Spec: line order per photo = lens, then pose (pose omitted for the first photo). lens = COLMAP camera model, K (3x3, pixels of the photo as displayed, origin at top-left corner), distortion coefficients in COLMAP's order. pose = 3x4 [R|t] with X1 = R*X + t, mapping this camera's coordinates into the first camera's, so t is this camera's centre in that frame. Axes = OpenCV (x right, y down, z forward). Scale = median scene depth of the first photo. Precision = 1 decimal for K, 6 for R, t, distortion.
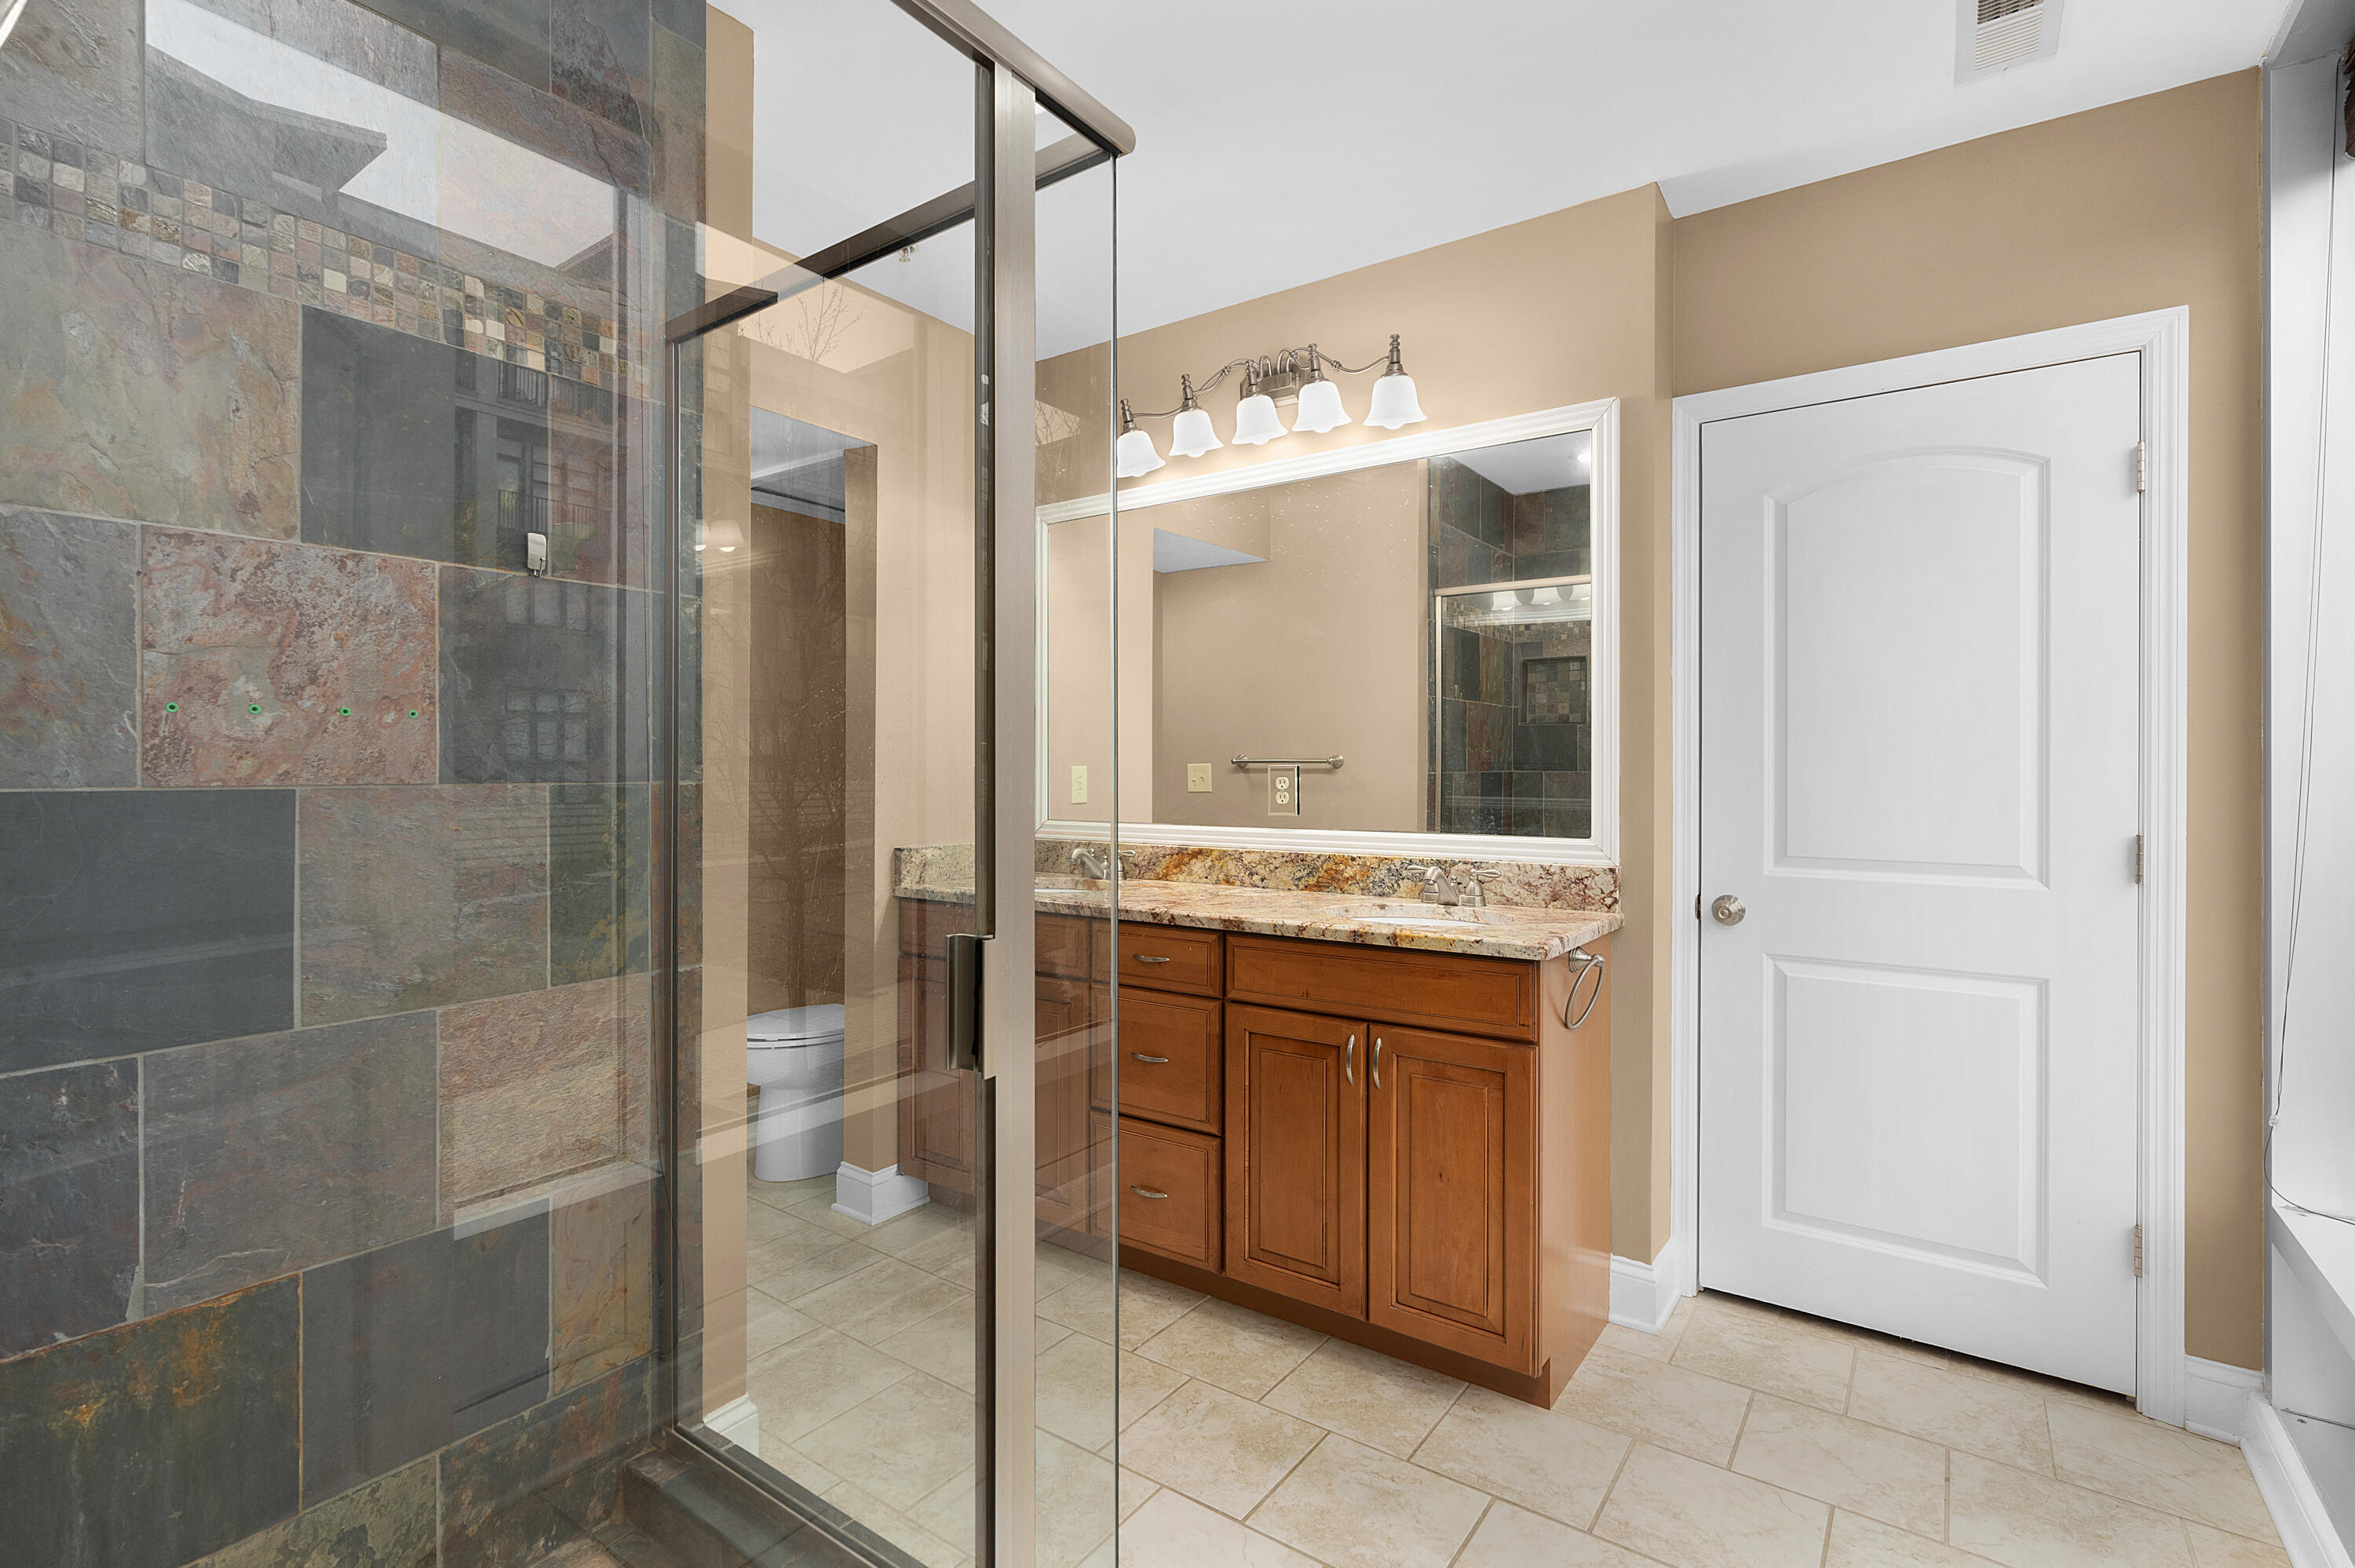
lens RADIAL K [[1091.5, 0, 1171.6], [0, 1091.5, 758.9], [0, 0, 1]] dist [-0.042295, 0.024010]
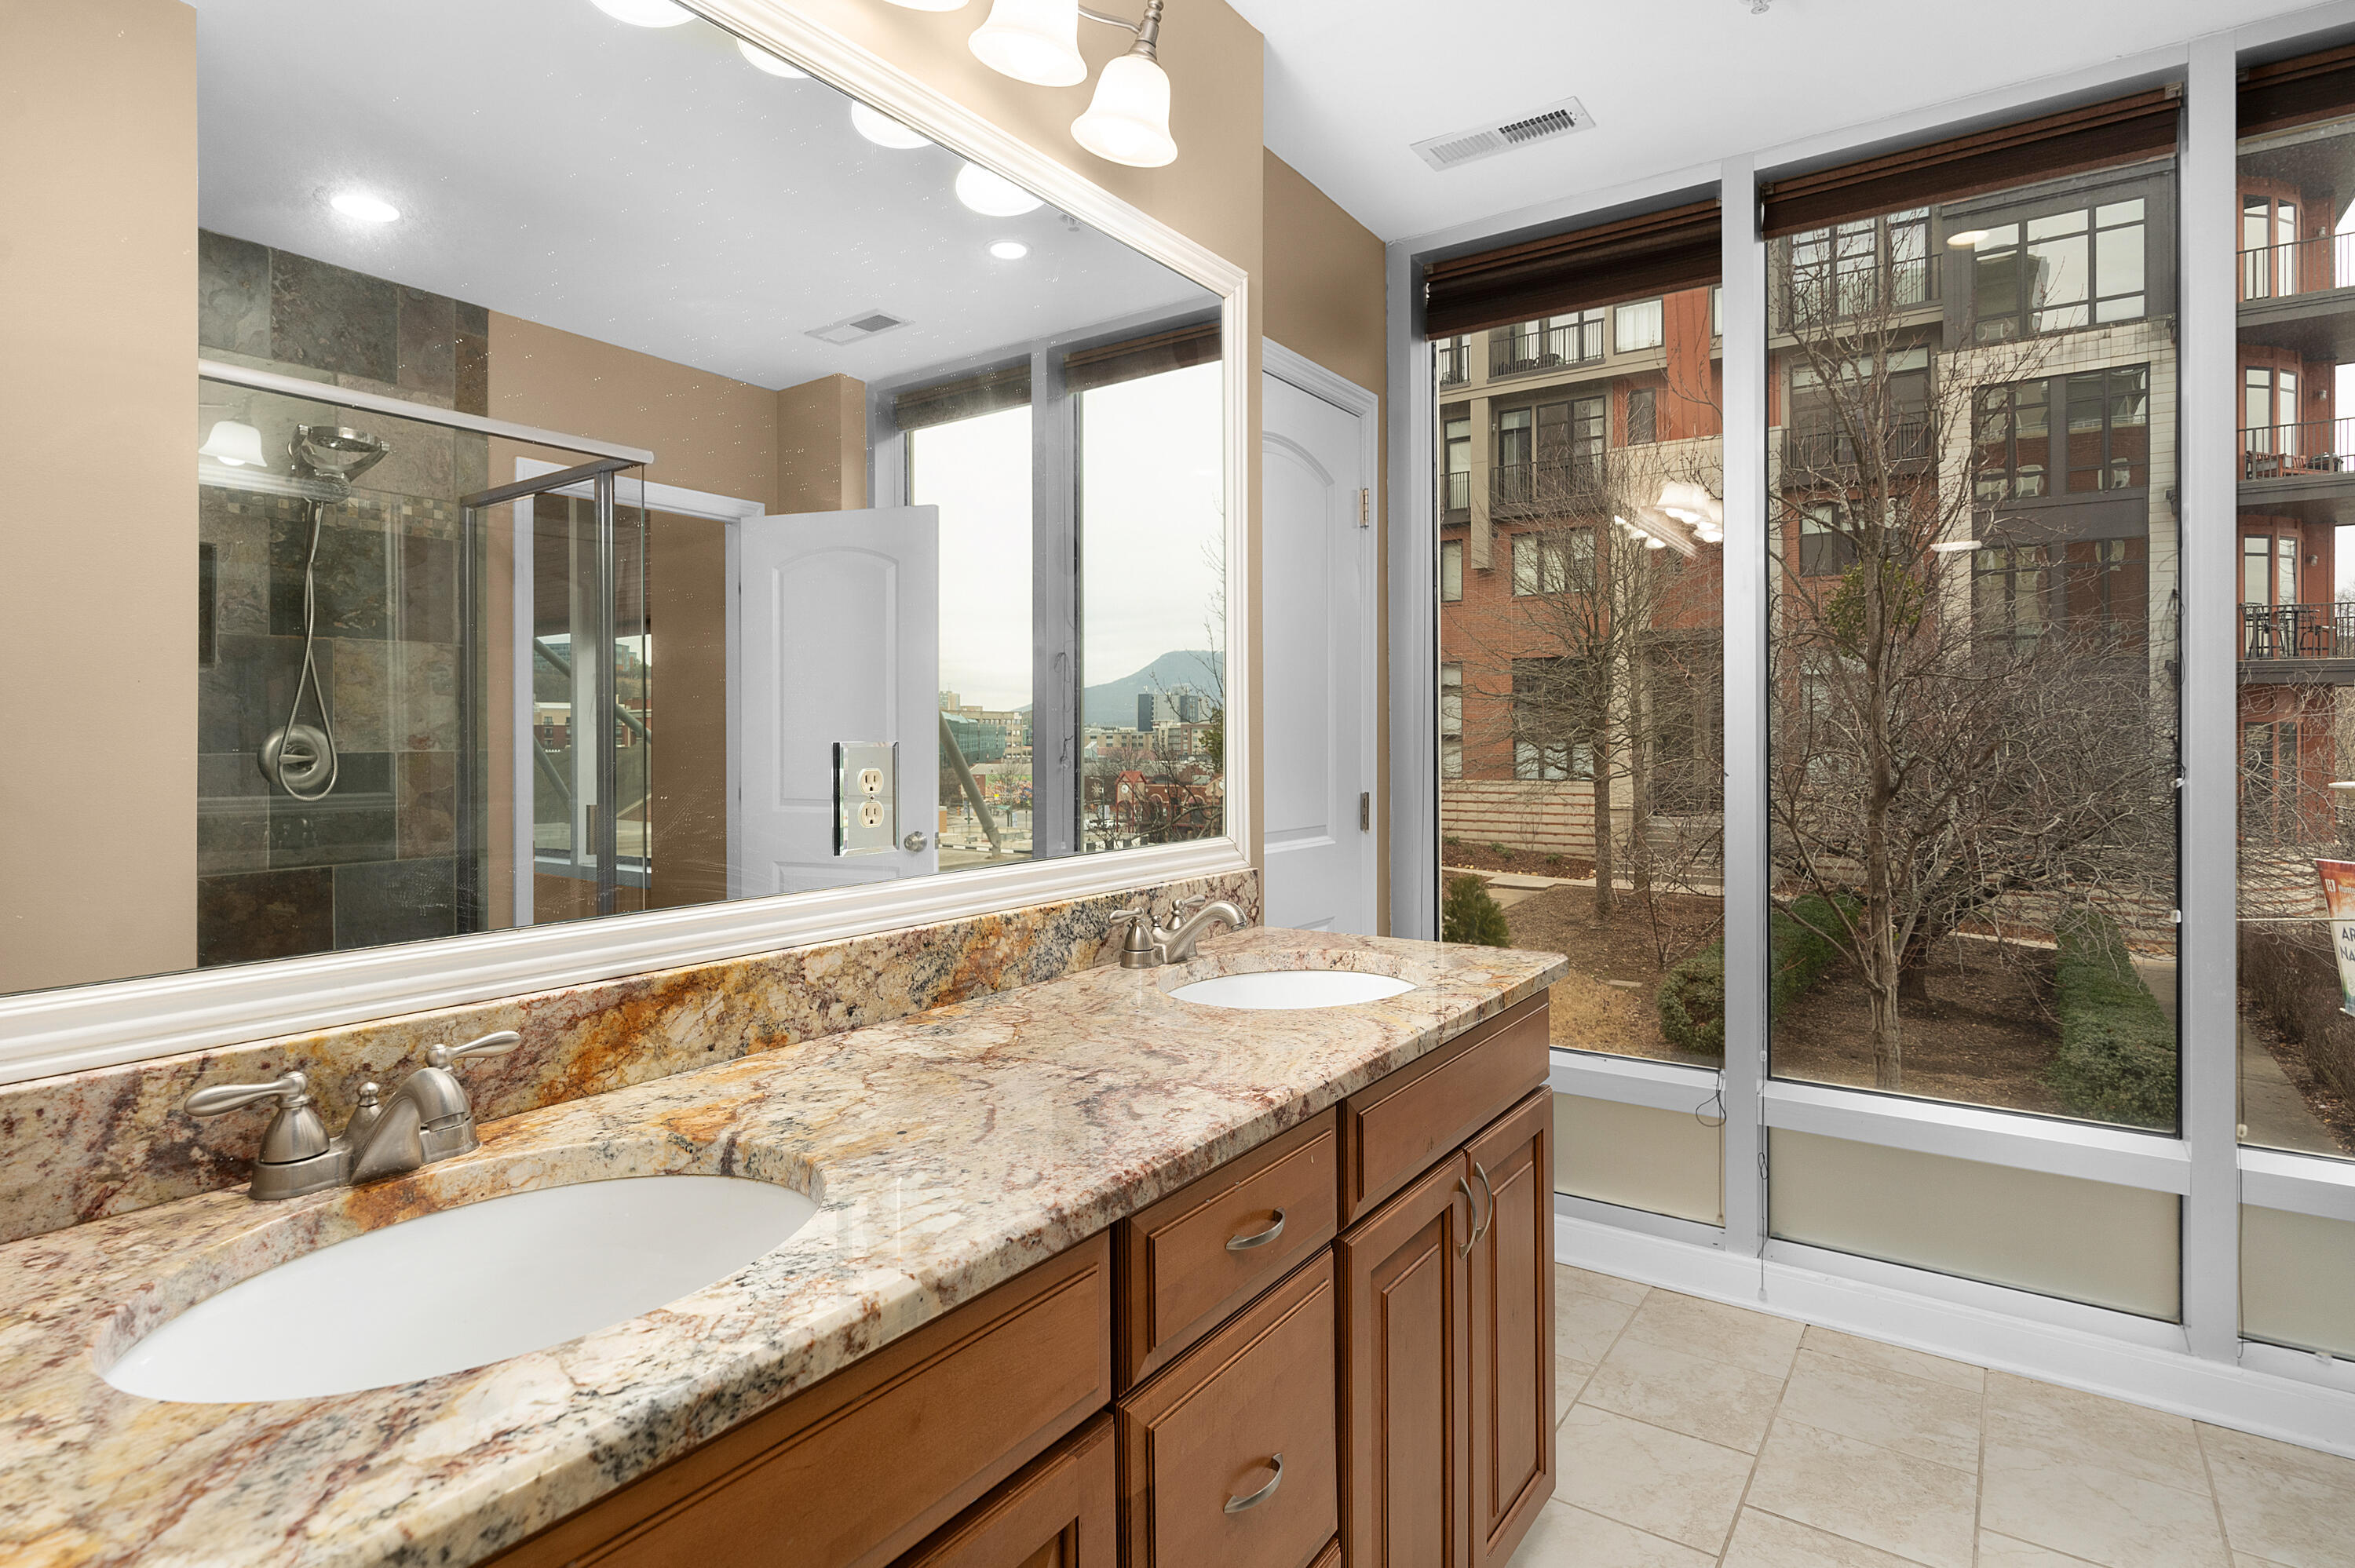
lens RADIAL K [[1219.5, 0, 1173.8], [0, 1219.5, 739.2], [0, 0, 1]] dist [-0.000416, -0.000033]
pose [[-0.011080, -0.000887, 0.999938, -0.475182], [-0.001515, 0.999998, 0.000871, 0.004288], [-0.999937, -0.001506, -0.011081, 1.051346]]
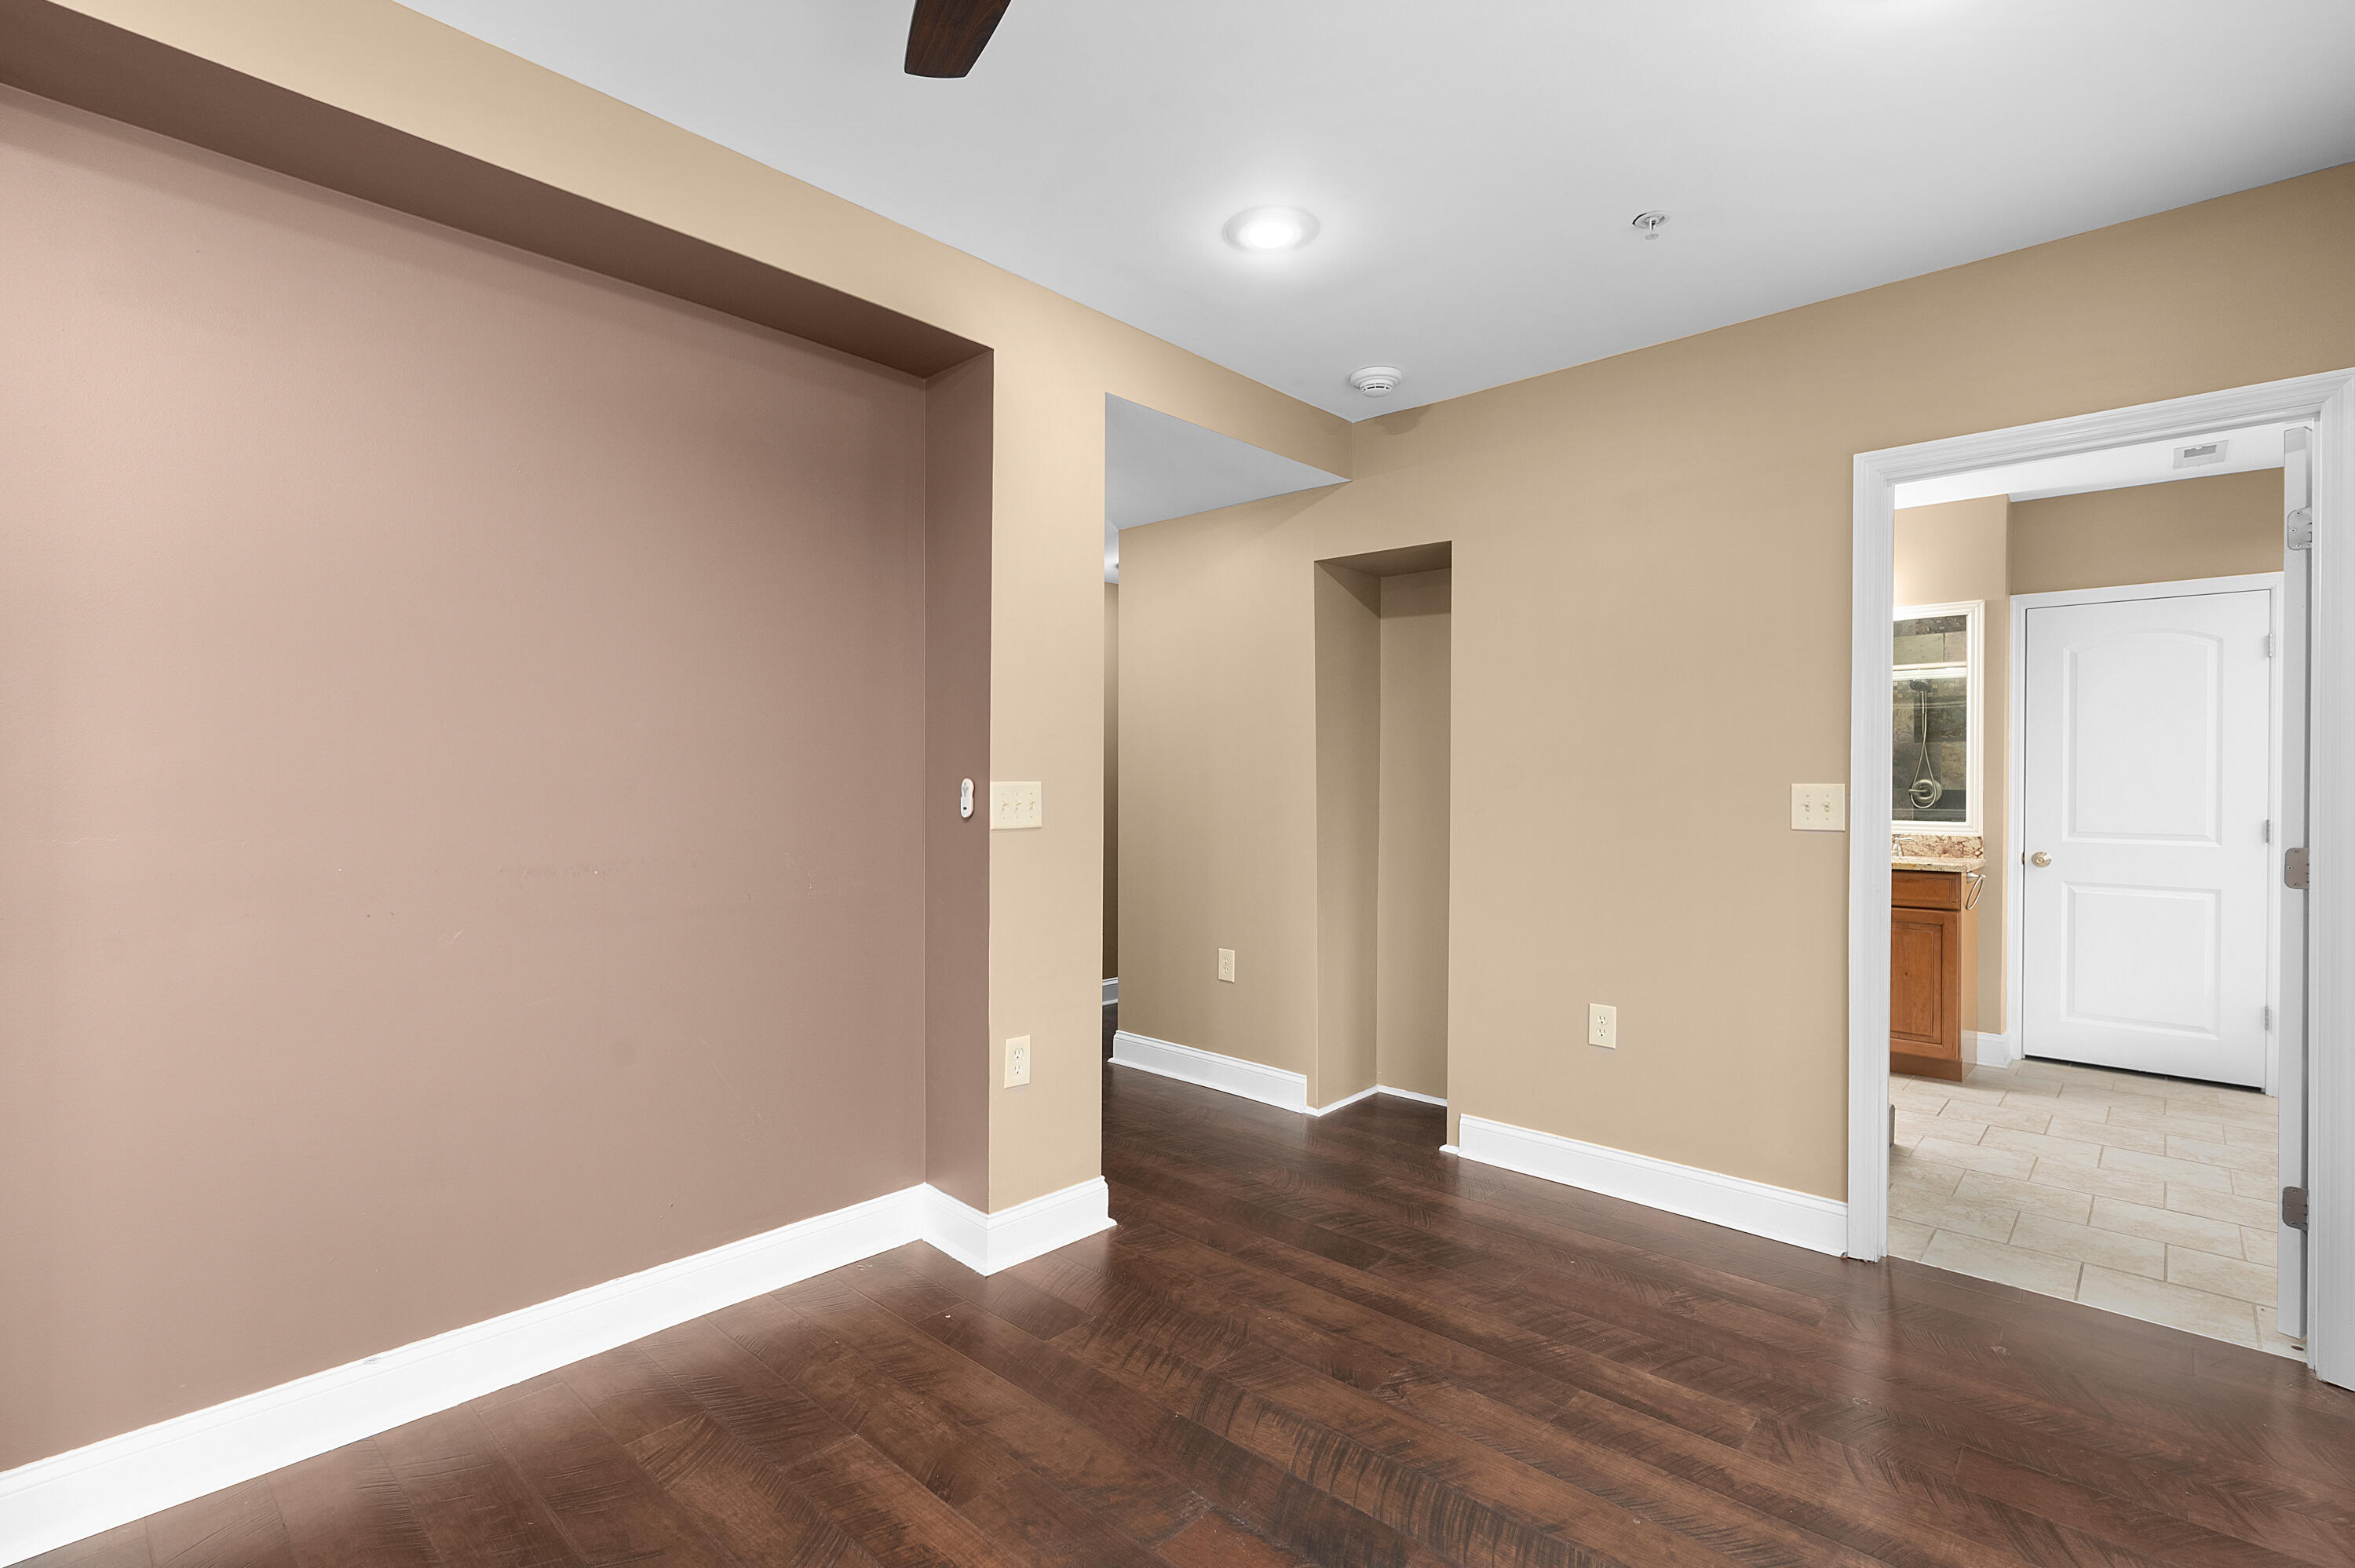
lens RADIAL K [[1078.8, 0, 1177.5], [0, 1078.8, 784.0], [0, 0, 1]] dist [-0.001097, -0.000036]
pose [[0.993114, 0.003248, -0.117106, -0.819352], [-0.002610, 0.999981, 0.005602, -0.003904], [0.117122, -0.005257, 0.993104, -1.134677]]
